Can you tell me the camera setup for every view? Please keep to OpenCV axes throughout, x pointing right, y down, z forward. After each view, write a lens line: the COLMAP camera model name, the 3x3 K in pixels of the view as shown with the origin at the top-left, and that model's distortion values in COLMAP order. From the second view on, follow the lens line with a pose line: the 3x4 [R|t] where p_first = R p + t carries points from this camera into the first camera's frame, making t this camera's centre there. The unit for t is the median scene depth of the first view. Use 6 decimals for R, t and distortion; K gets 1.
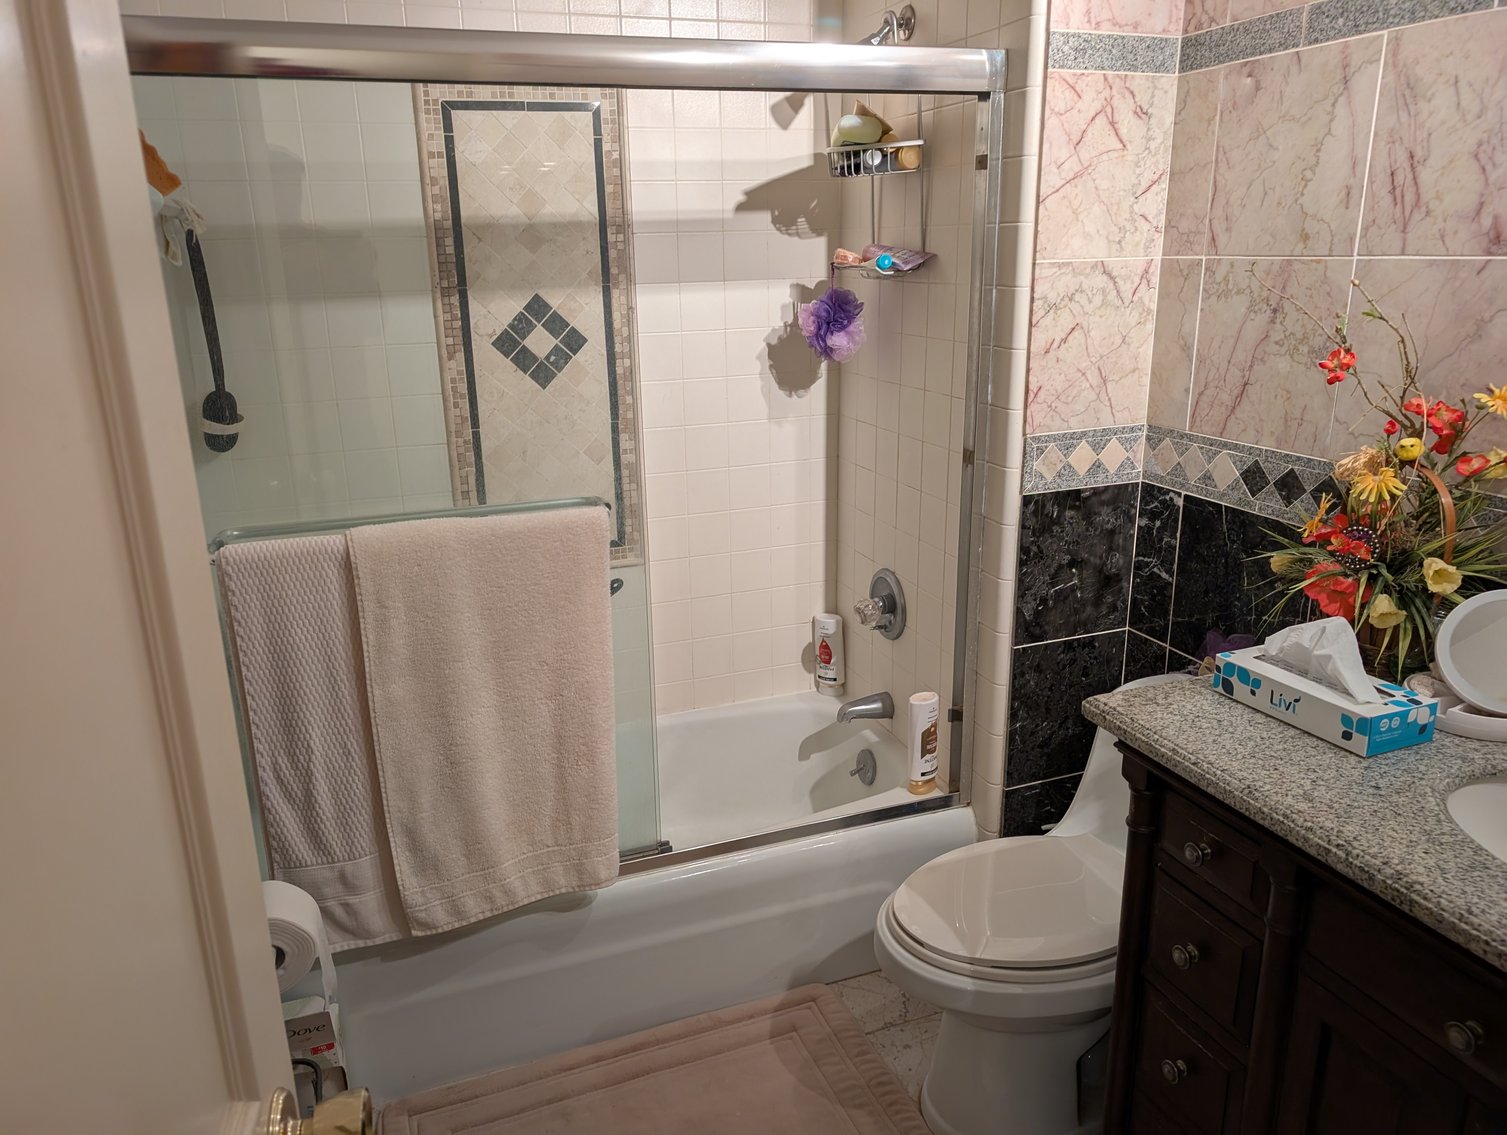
lens RADIAL K [[1090.0, 0, 750.9], [0, 1090.0, 570.3], [0, 0, 1]] dist [0.001511, 0.002683]
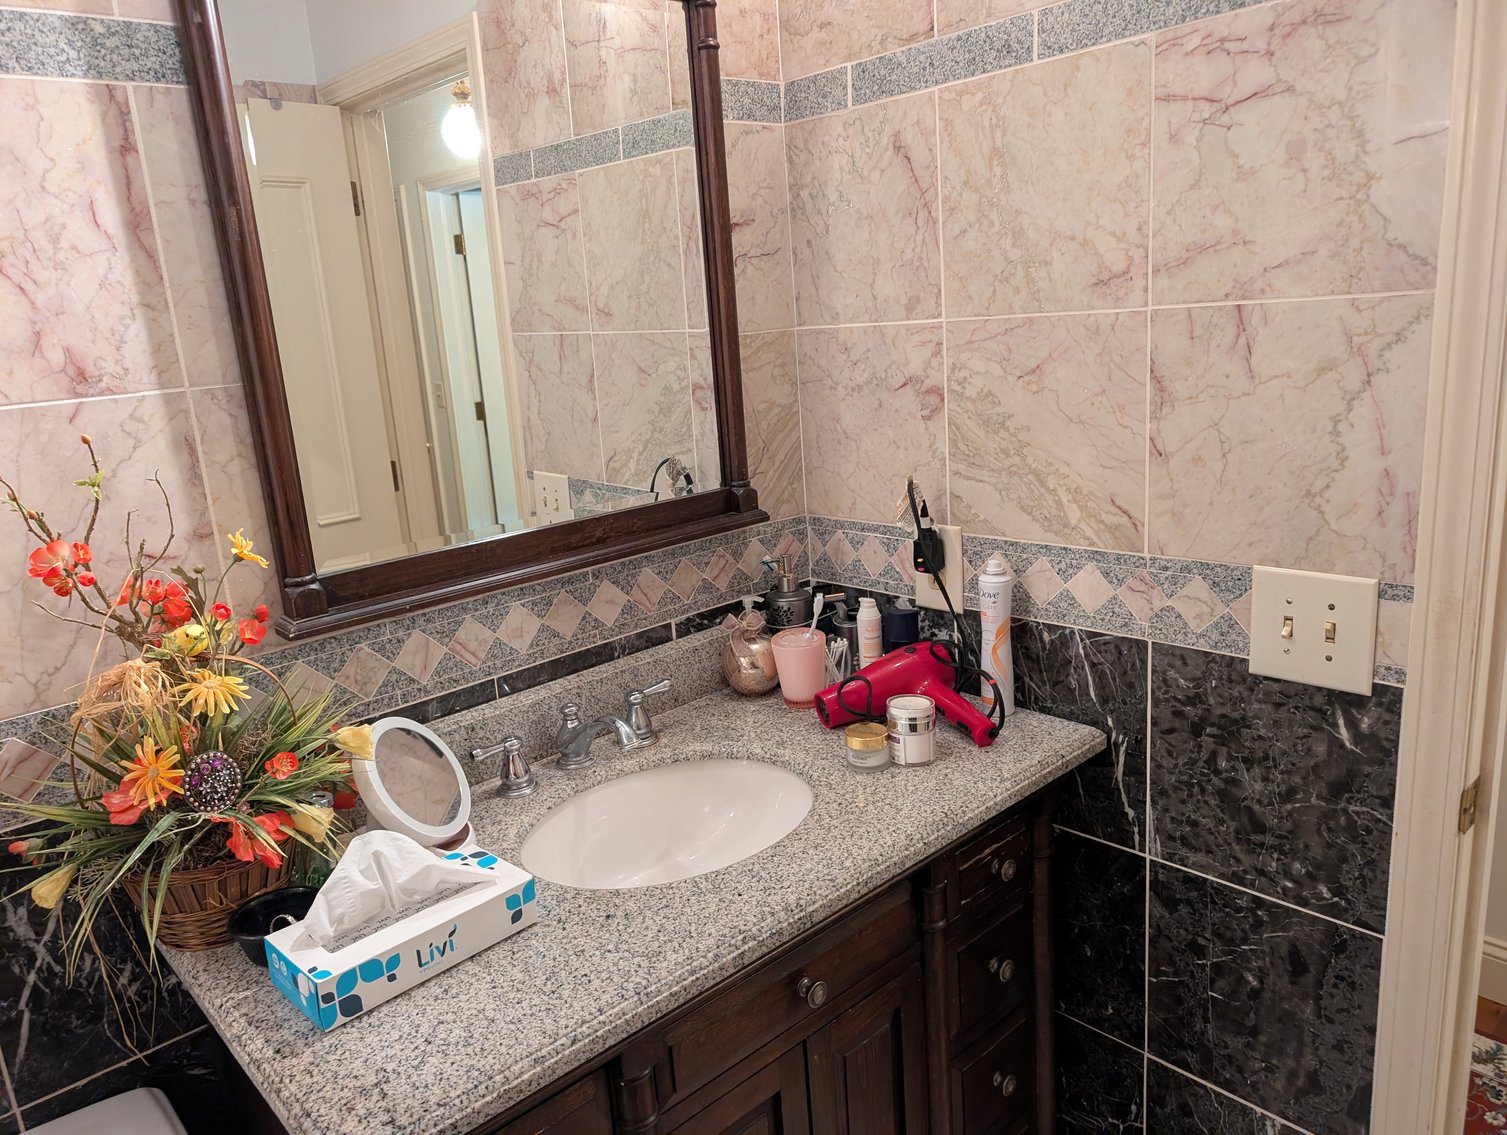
lens RADIAL K [[1090.0, 0, 751.2], [0, 1090.0, 565.9], [0, 0, 1]] dist [0.001511, 0.002683]
pose [[-0.365742, -0.179334, 0.913276, -0.232766], [0.334182, 0.890522, 0.308697, -0.272818], [-0.868651, 0.418104, -0.265771, 0.878026]]
